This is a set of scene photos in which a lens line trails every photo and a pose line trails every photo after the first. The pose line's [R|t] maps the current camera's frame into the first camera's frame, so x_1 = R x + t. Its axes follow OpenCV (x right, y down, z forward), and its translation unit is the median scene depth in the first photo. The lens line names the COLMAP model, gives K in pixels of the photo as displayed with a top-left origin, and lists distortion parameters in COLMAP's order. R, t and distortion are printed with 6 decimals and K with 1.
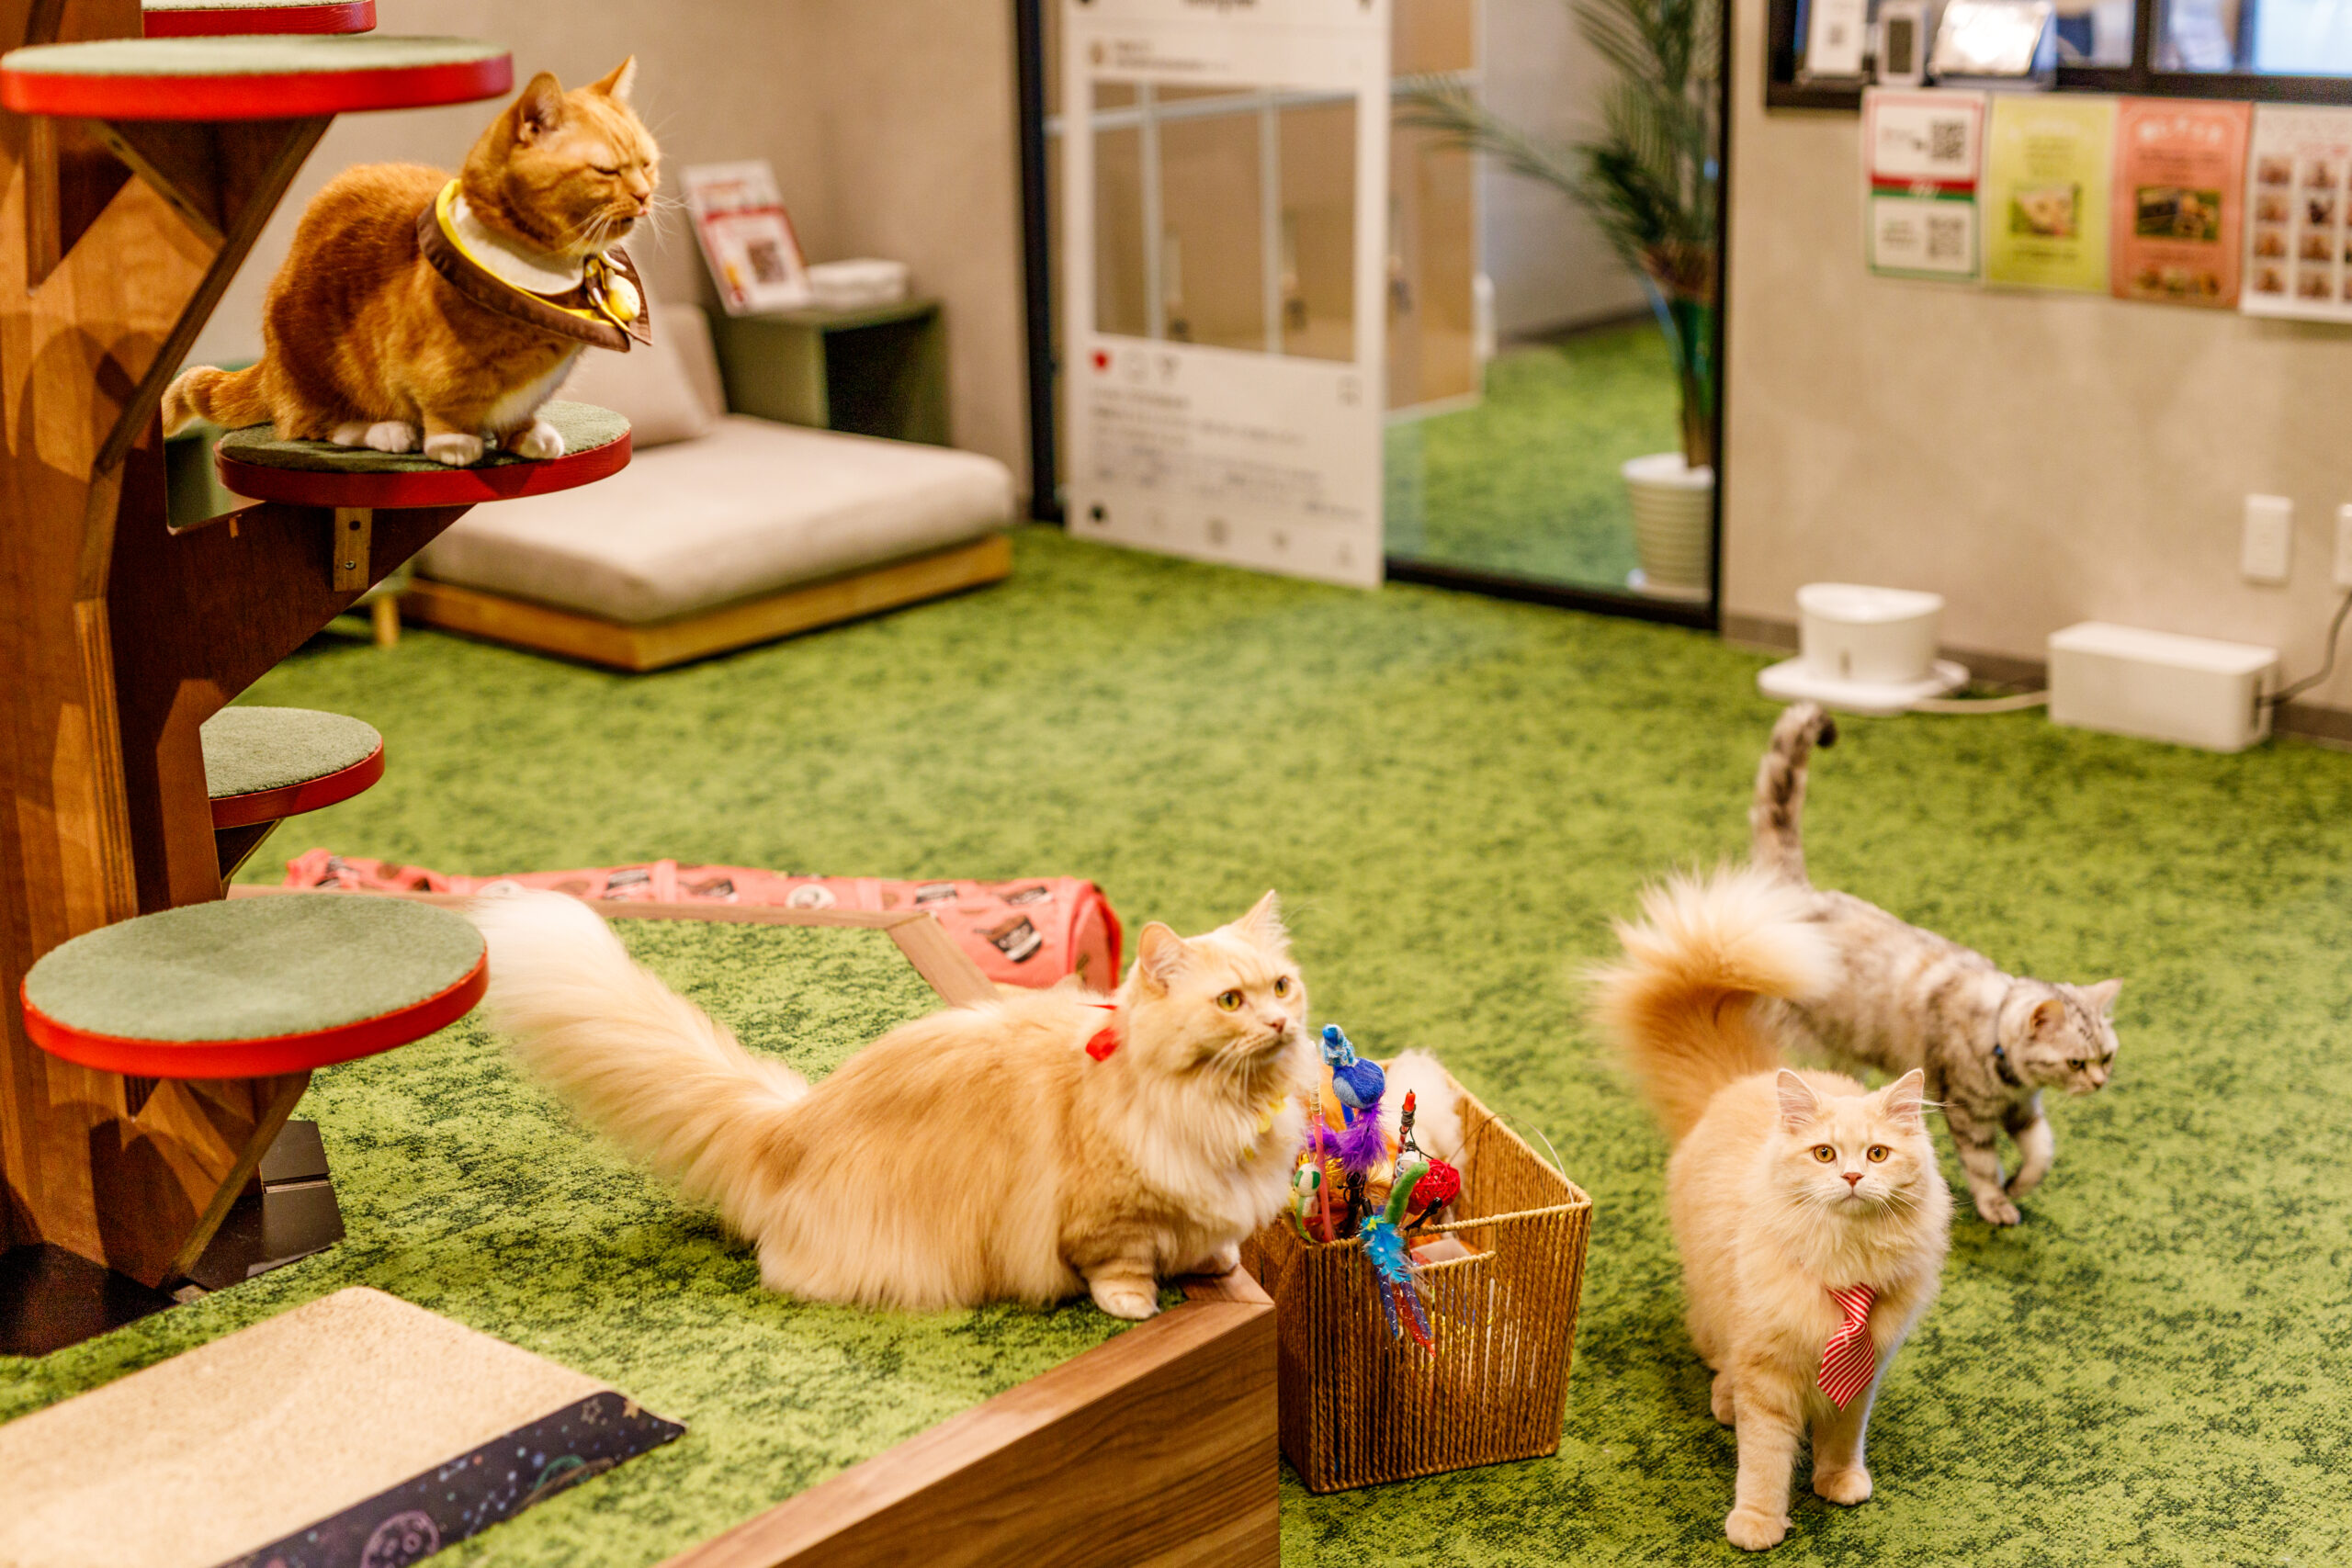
lens RADIAL K [[3407.0, 0, 1189.3], [0, 3407.0, 789.6], [0, 0, 1]] dist [-0.002644, 0.000000]
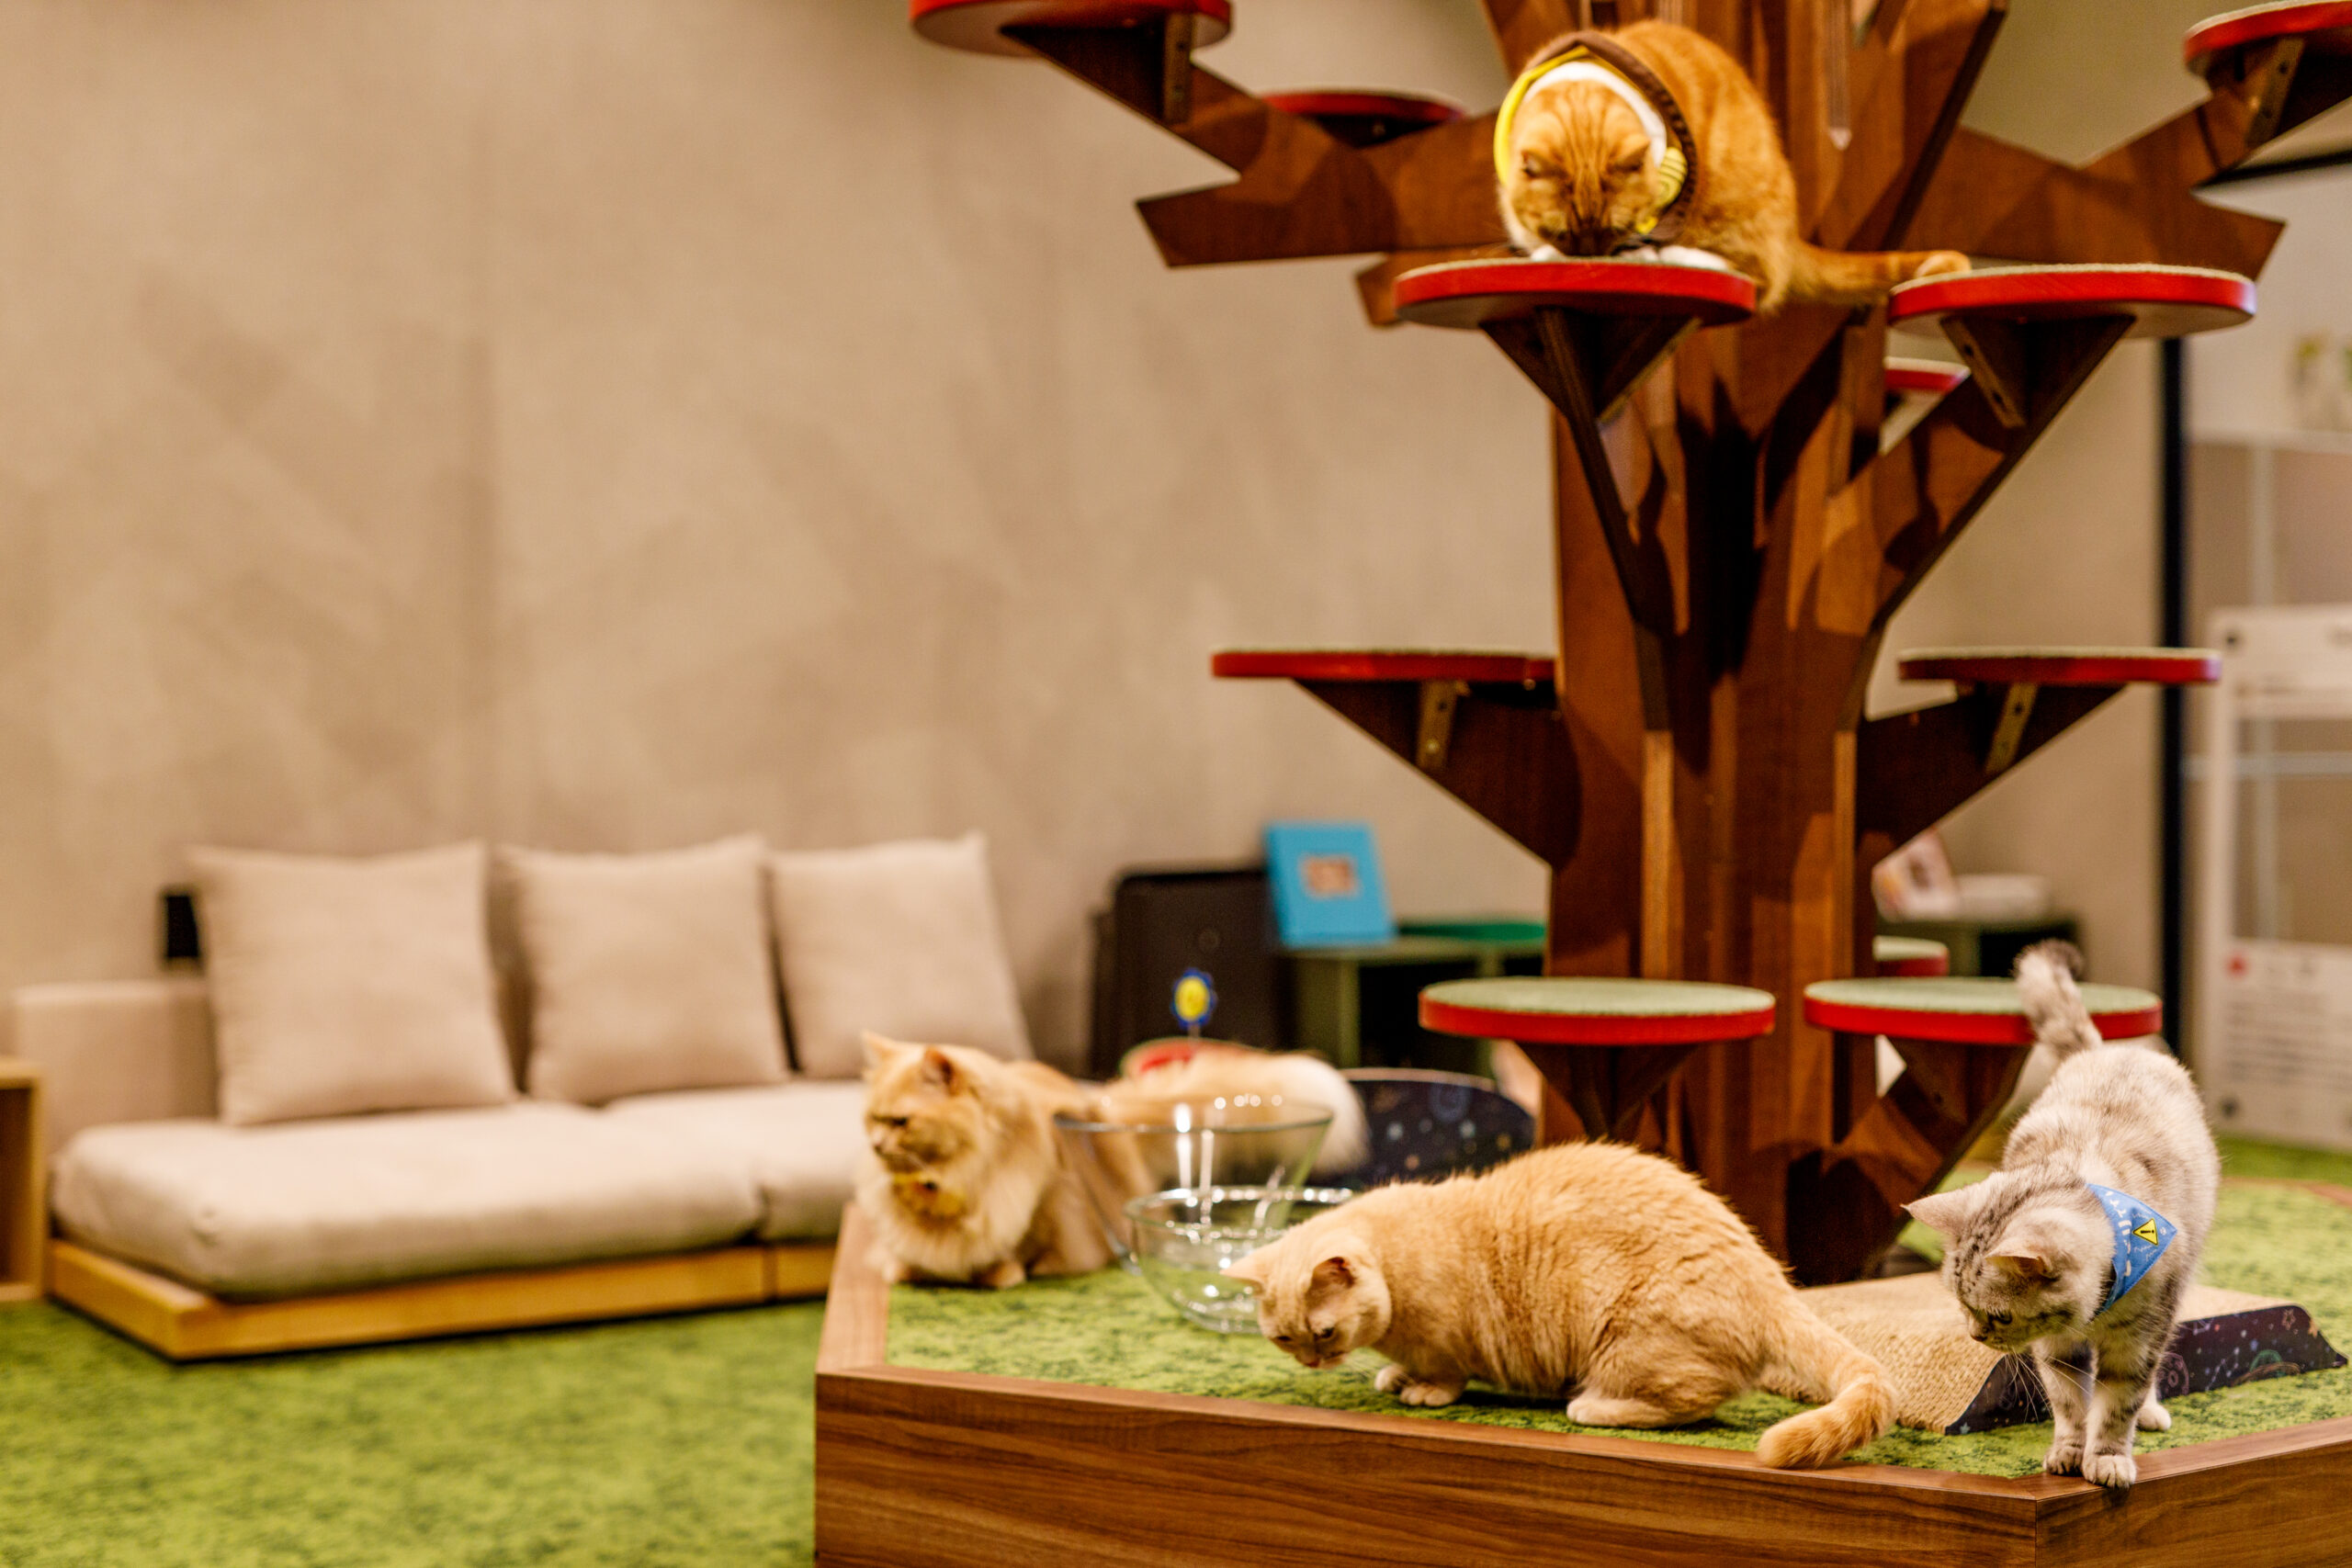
lens RADIAL K [[3407.0, 0, 1183.5], [0, 3407.0, 778.1], [0, 0, 1]] dist [-0.002644, 0.000000]
pose [[0.971672, 0.024947, -0.235014, -0.216997], [-0.085906, 0.963675, -0.252885, 0.264521], [0.220168, 0.265910, 0.938519, -0.246425]]
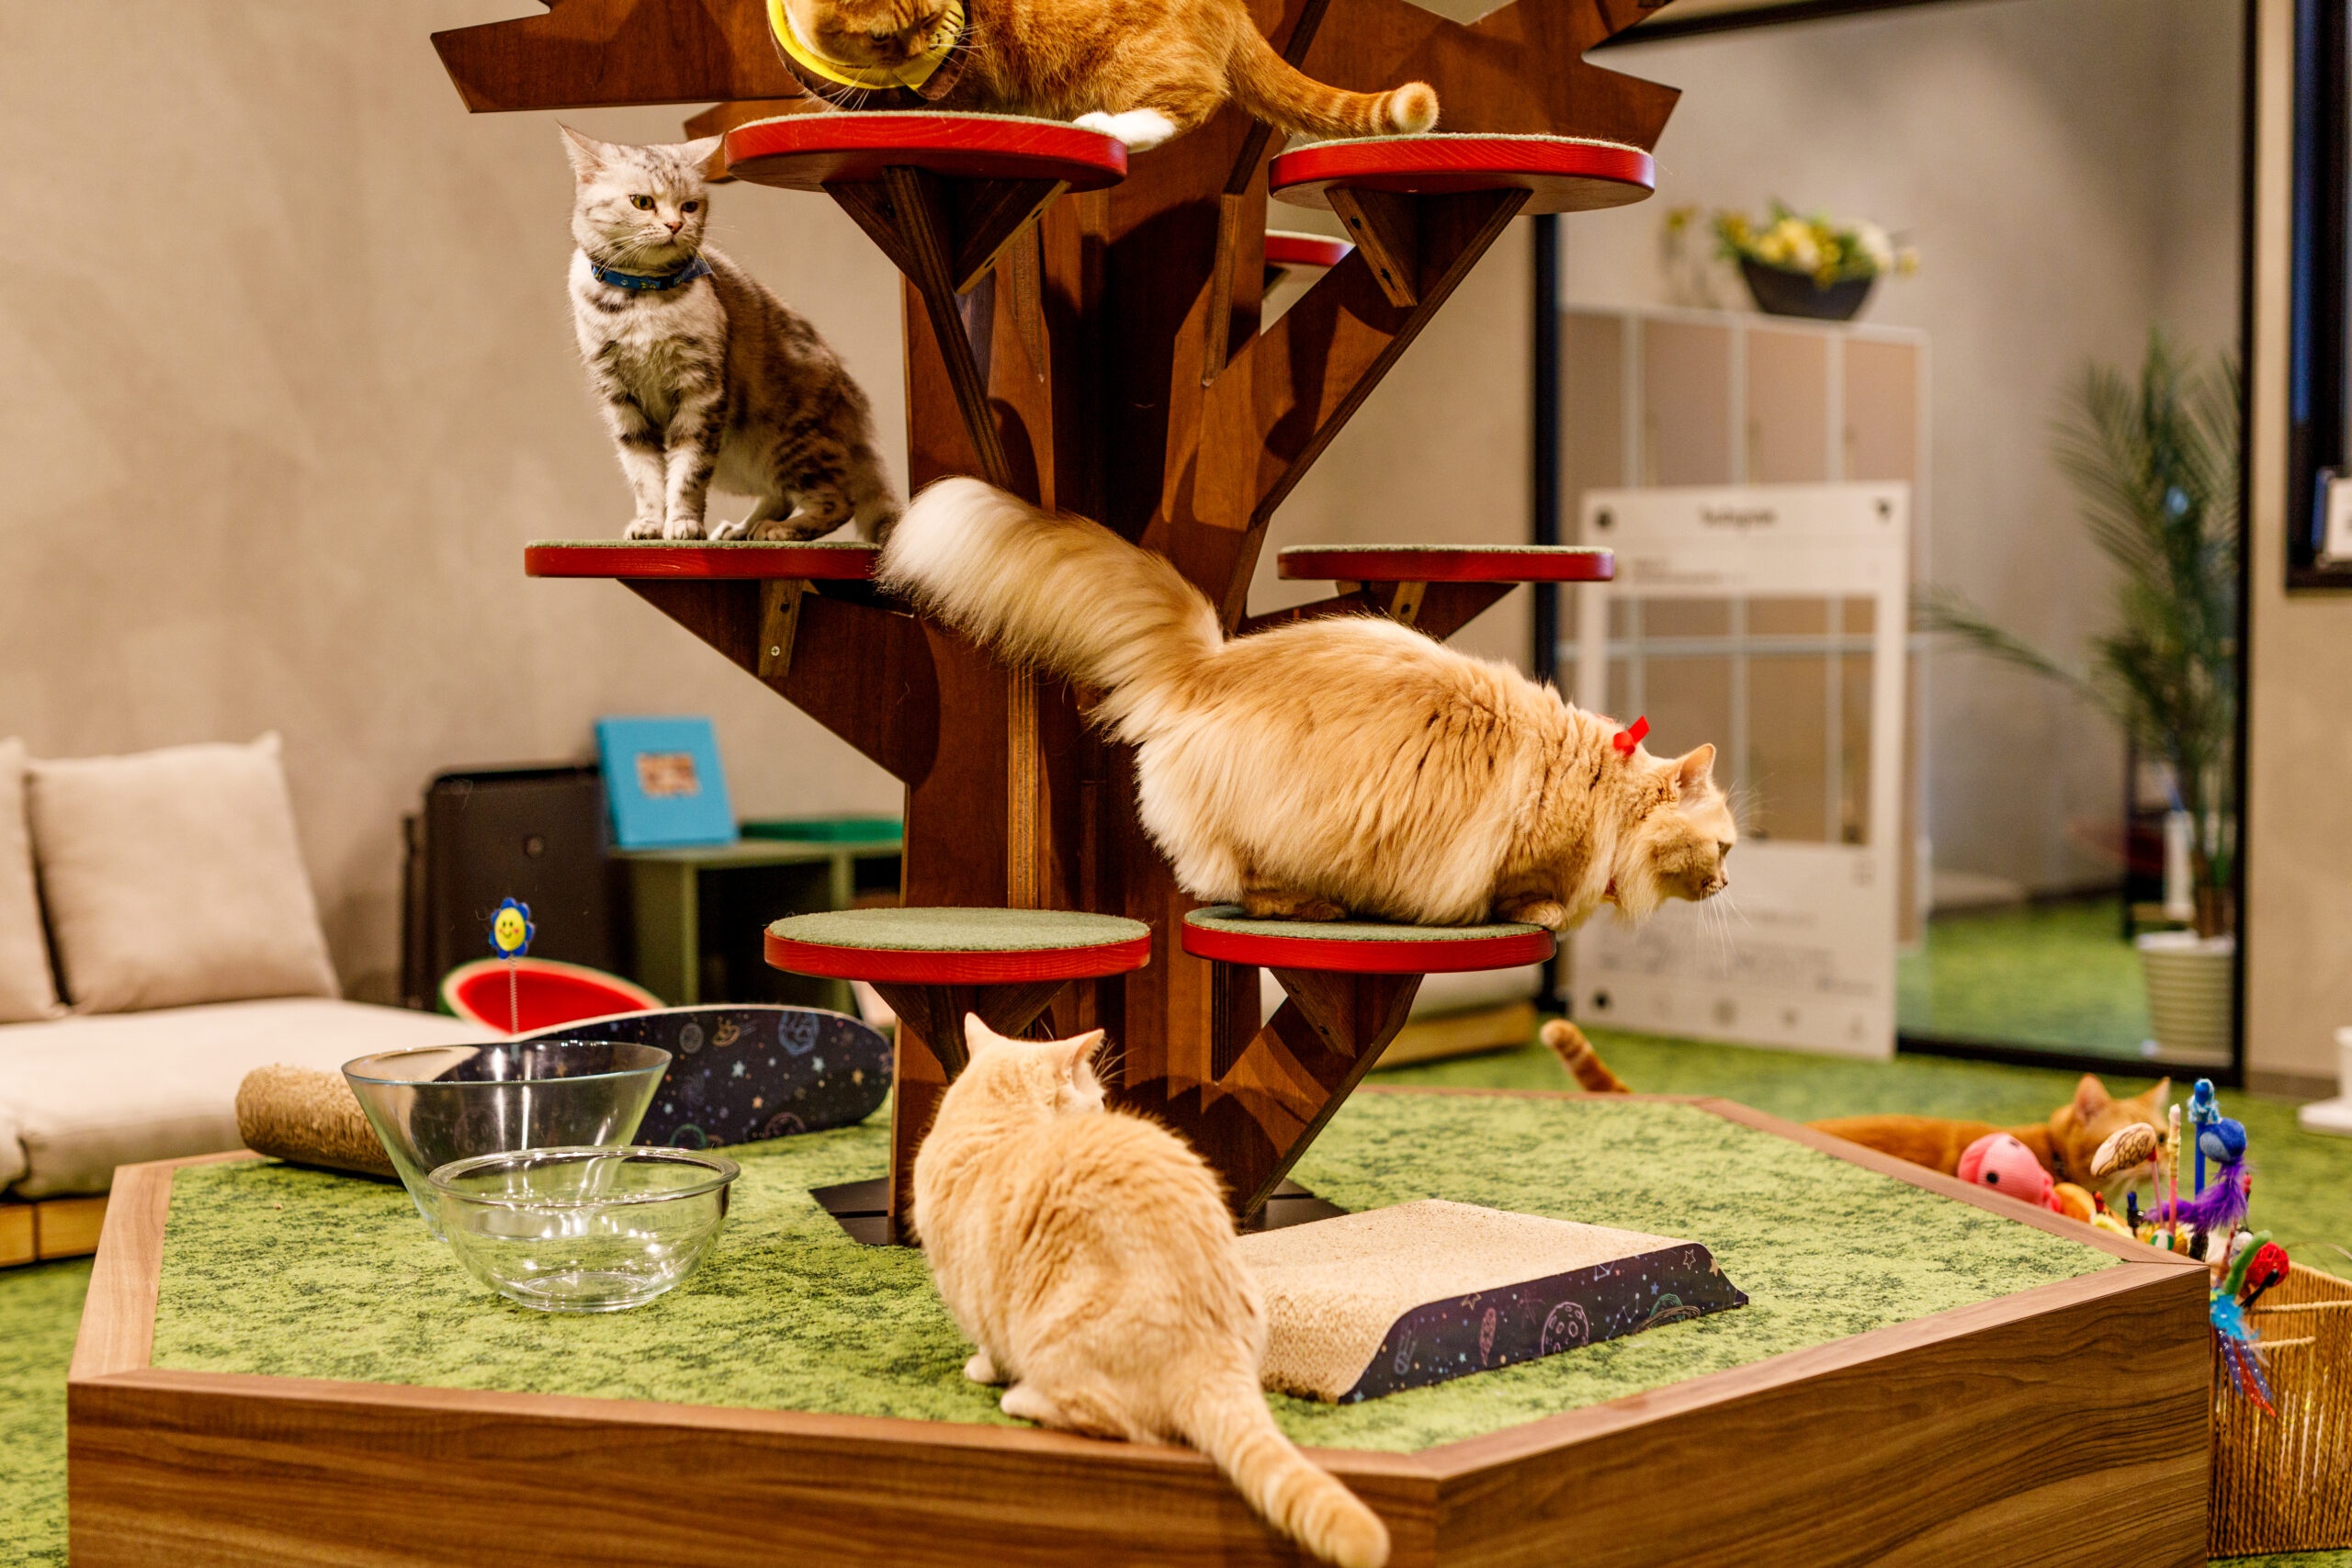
lens RADIAL K [[3550.9, 0, 1166.5], [0, 3550.9, 776.4], [0, 0, 1]] dist [0.021833, 0.000000]
pose [[0.998211, 0.022623, -0.055352, -0.225697], [-0.034761, 0.972733, -0.229308, 0.238556], [0.048655, 0.230822, 0.971779, -0.191984]]
